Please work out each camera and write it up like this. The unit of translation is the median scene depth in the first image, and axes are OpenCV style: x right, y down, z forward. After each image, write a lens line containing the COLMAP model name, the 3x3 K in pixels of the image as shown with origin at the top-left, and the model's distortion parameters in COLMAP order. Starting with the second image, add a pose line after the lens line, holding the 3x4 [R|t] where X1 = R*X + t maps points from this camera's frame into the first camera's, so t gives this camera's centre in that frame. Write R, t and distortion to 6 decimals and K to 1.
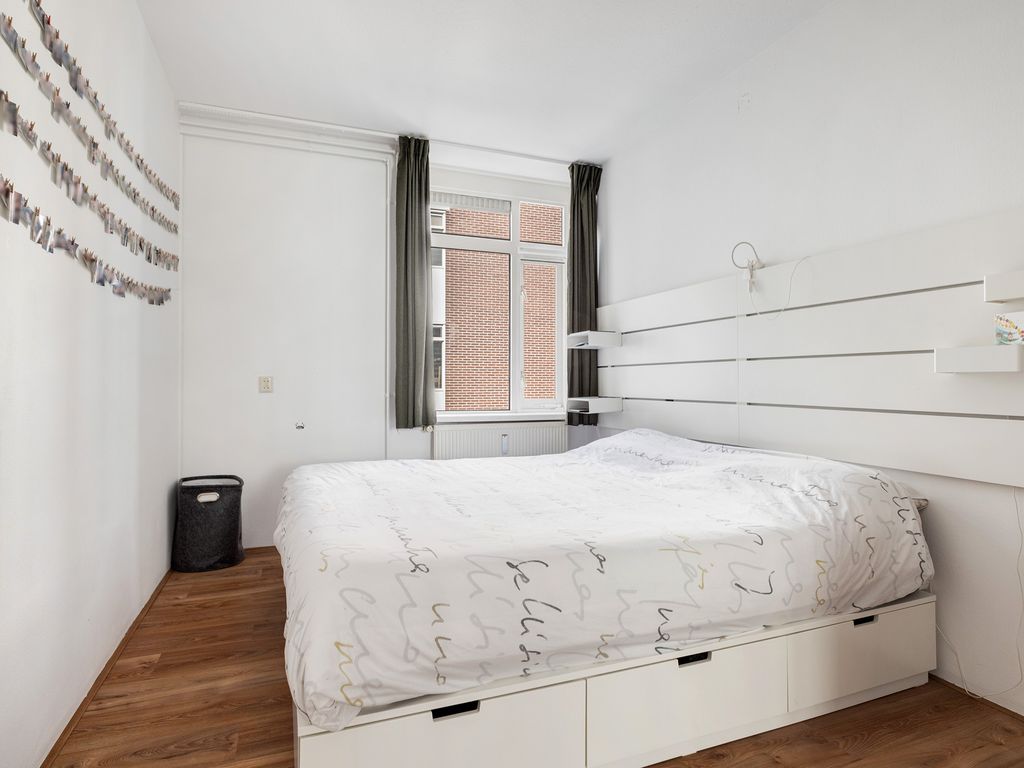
lens RADIAL K [[576.7, 0, 510.7], [0, 576.7, 374.3], [0, 0, 1]] dist [0.009127, -0.002091]
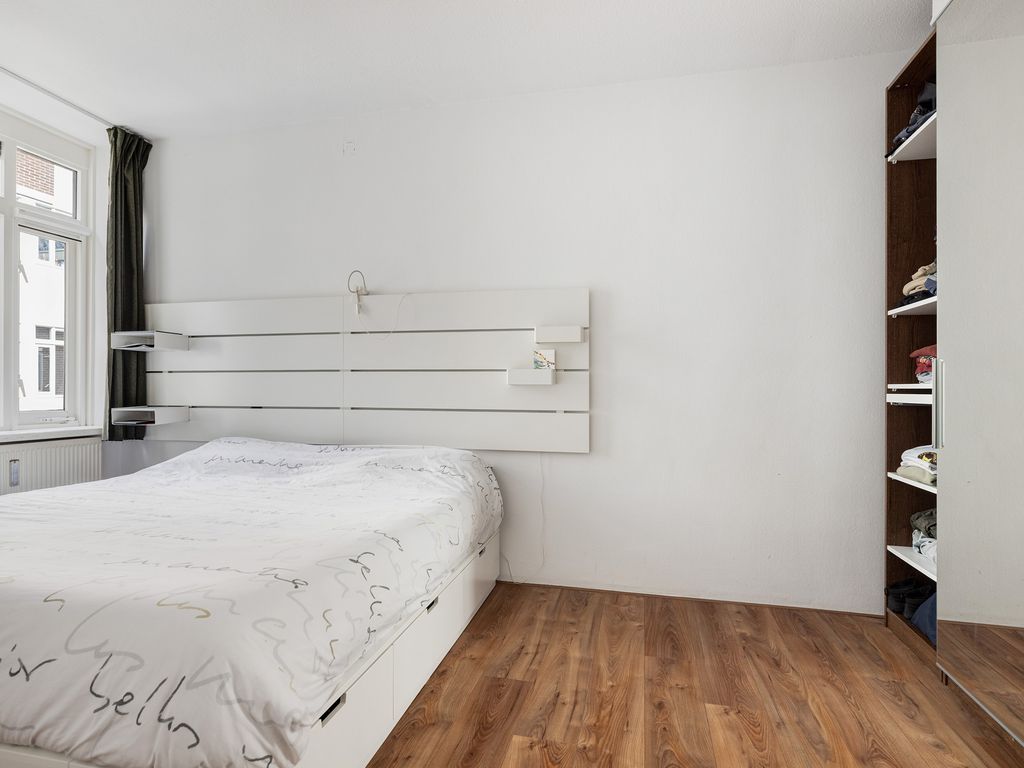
lens RADIAL K [[576.7, 0, 507.1], [0, 576.7, 386.6], [0, 0, 1]] dist [0.009127, -0.002091]
pose [[0.568018, 0.003893, 0.823007, -0.382582], [-0.014117, 0.999888, 0.005014, -0.003346], [-0.822895, -0.014466, 0.568010, 0.079060]]
